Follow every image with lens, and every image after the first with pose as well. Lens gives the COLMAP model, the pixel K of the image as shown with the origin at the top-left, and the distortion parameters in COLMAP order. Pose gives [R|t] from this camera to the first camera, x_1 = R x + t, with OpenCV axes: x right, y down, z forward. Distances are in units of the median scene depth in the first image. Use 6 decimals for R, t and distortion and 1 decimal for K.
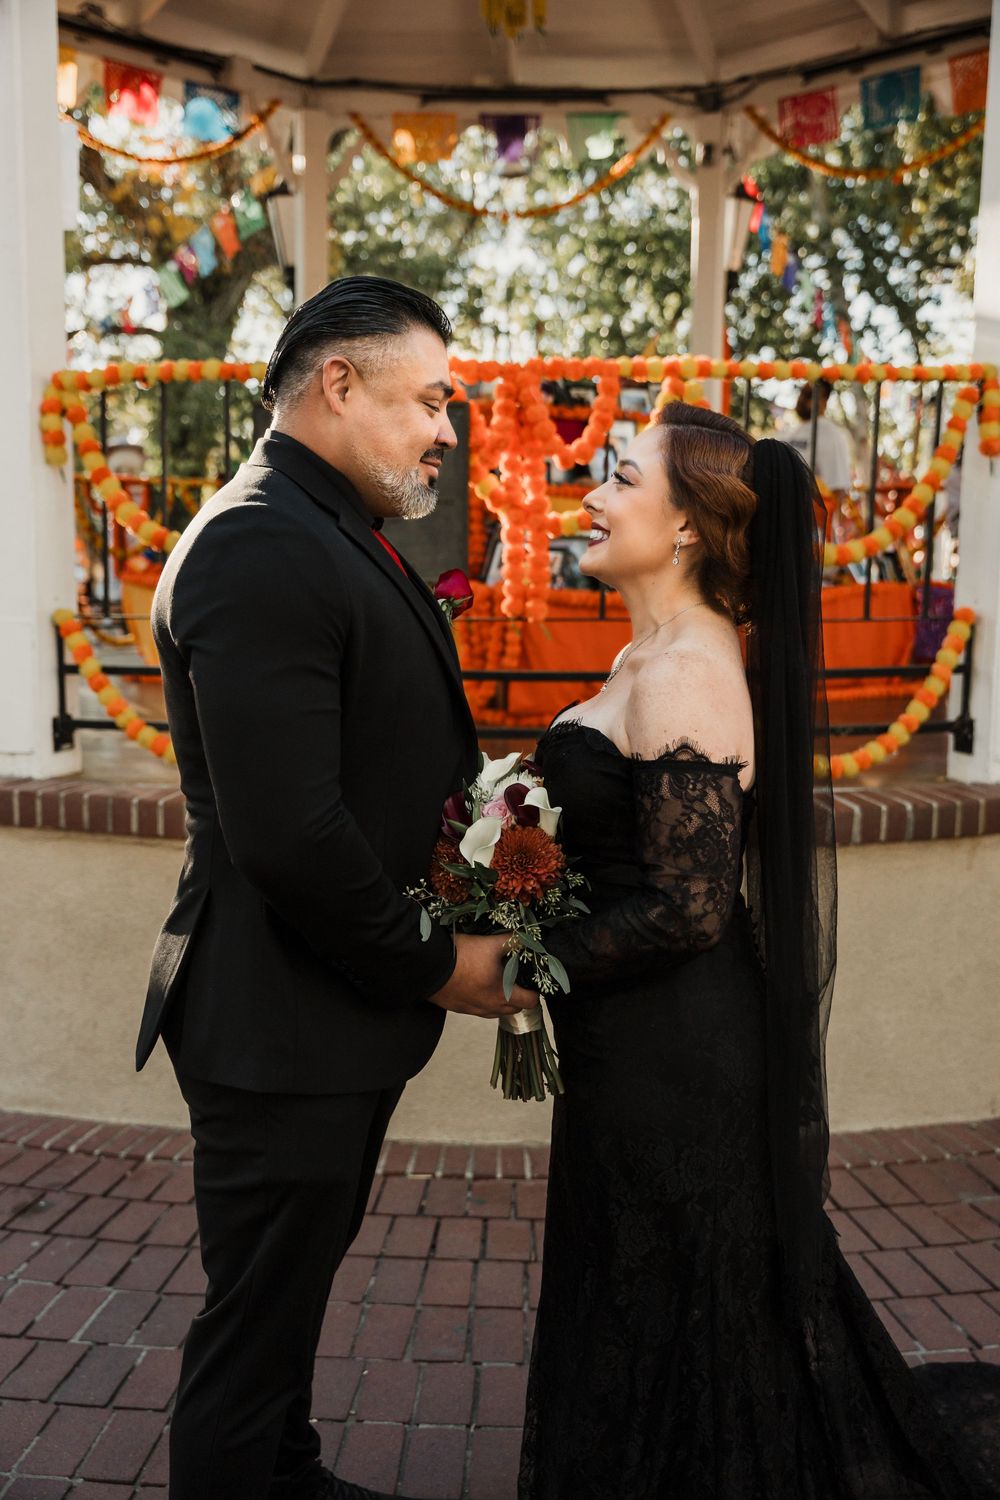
lens RADIAL K [[1492.6, 0, 500.0], [0, 1492.6, 750.0], [0, 0, 1]] dist [-0.003988, -0.015072]
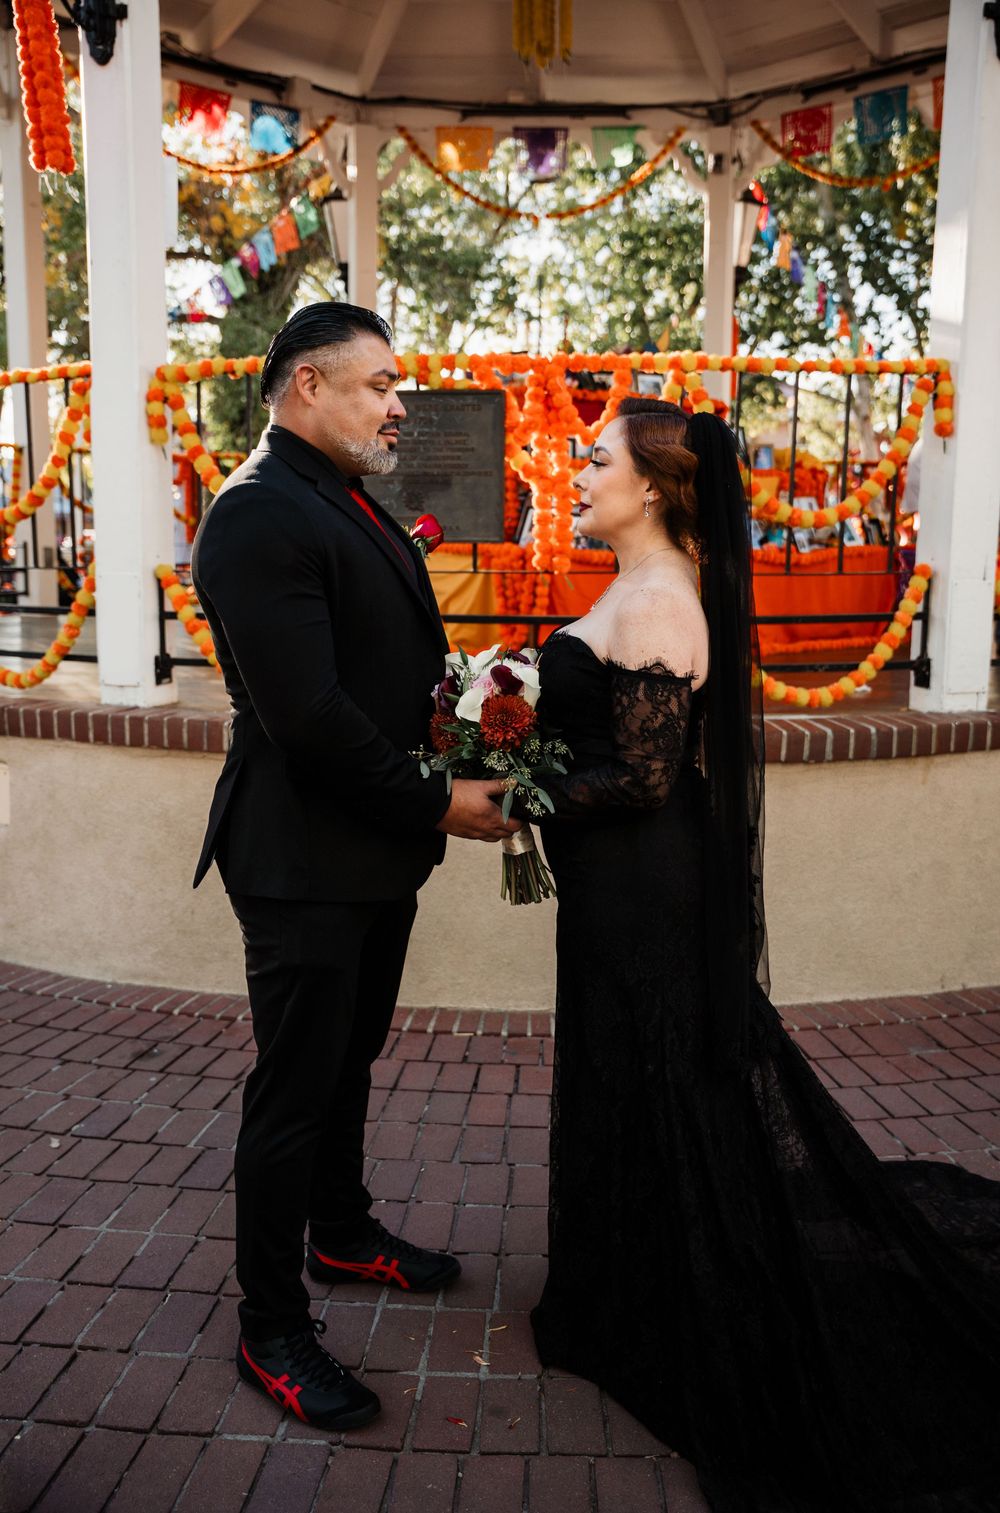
lens RADIAL K [[1449.1, 0, 516.0], [0, 1449.1, 745.5], [0, 0, 1]] dist [-0.094206, 0.122008]
pose [[0.999940, 0.001574, -0.010871, 0.000919], [-0.001341, 0.999771, 0.021355, 0.024559], [0.010902, -0.021339, 0.999713, -0.147707]]
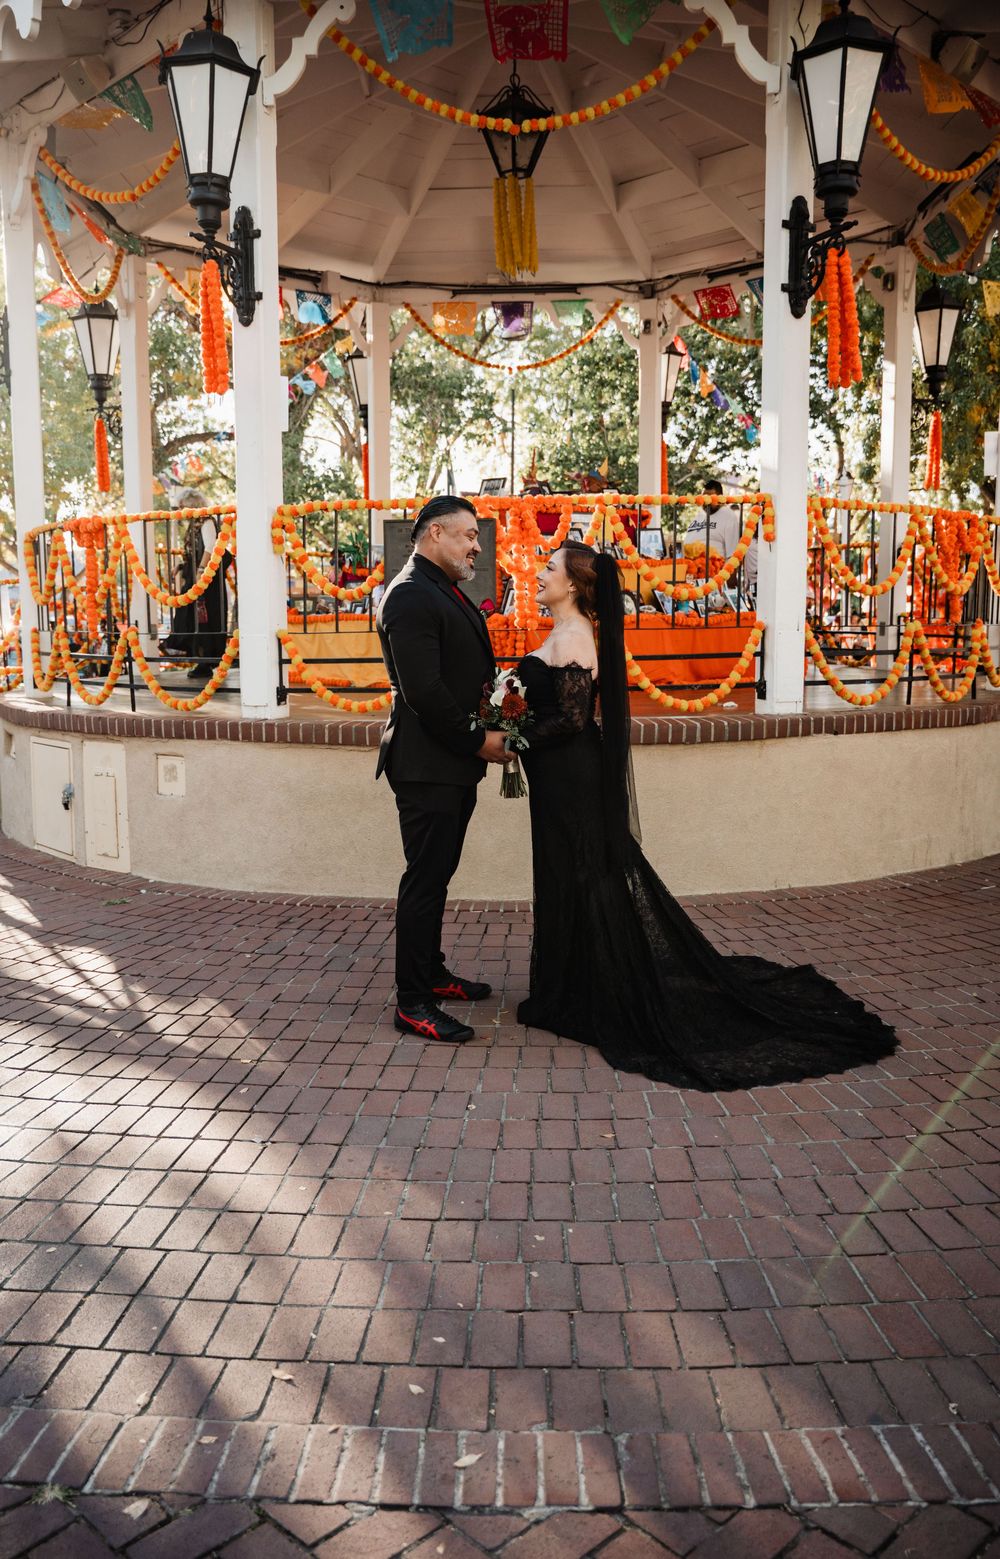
lens RADIAL K [[1548.4, 0, 472.1], [0, 1548.4, 851.6], [0, 0, 1]] dist [-0.152923, 0.004636]
pose [[0.999608, -0.013975, -0.024269, -0.008099], [0.014702, 0.999441, 0.030034, 0.131218], [0.023836, -0.030379, 0.999254, -0.950884]]
